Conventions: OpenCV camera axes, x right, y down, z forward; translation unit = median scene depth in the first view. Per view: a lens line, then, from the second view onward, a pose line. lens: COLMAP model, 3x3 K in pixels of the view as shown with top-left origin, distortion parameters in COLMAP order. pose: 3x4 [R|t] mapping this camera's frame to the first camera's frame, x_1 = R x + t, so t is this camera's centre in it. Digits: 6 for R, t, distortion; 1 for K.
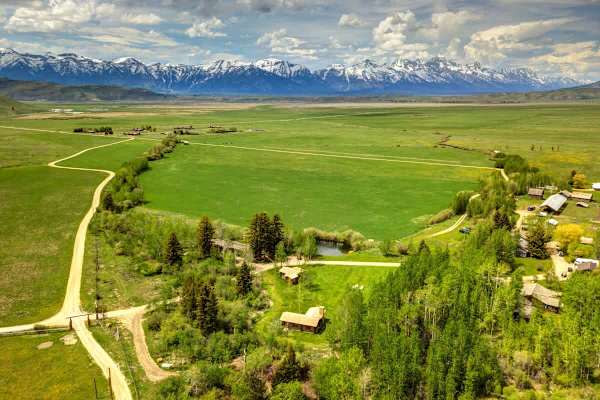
lens RADIAL K [[459.2, 0, 297.2], [0, 459.2, 199.6], [0, 0, 1]] dist [0.025550, 0.003290]
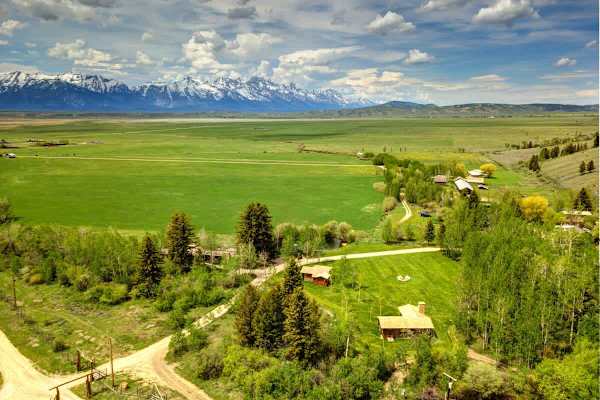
lens RADIAL K [[459.2, 0, 297.2], [0, 459.2, 199.6], [0, 0, 1]] dist [0.025550, 0.003290]
pose [[0.930281, -0.067386, 0.360605, -0.109721], [0.081169, 0.996430, -0.023196, 0.018082], [-0.357755, 0.050848, 0.932430, 0.098112]]
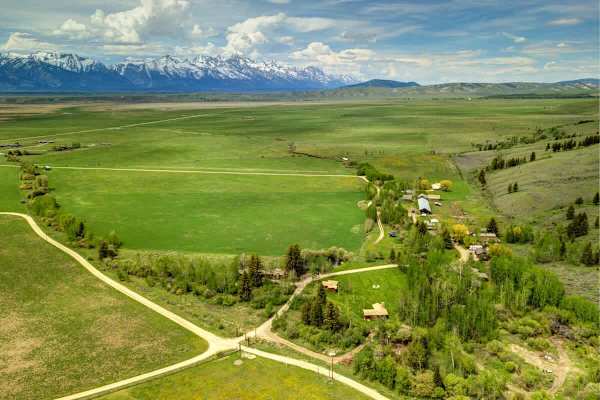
lens RADIAL K [[462.5, 0, 296.4], [0, 462.5, 200.8], [0, 0, 1]] dist [0.028250, 0.001456]
pose [[0.915075, -0.102983, 0.389913, -0.227141], [0.097879, 0.994651, 0.032994, -0.056777], [-0.391225, 0.007972, 0.920260, -0.106624]]
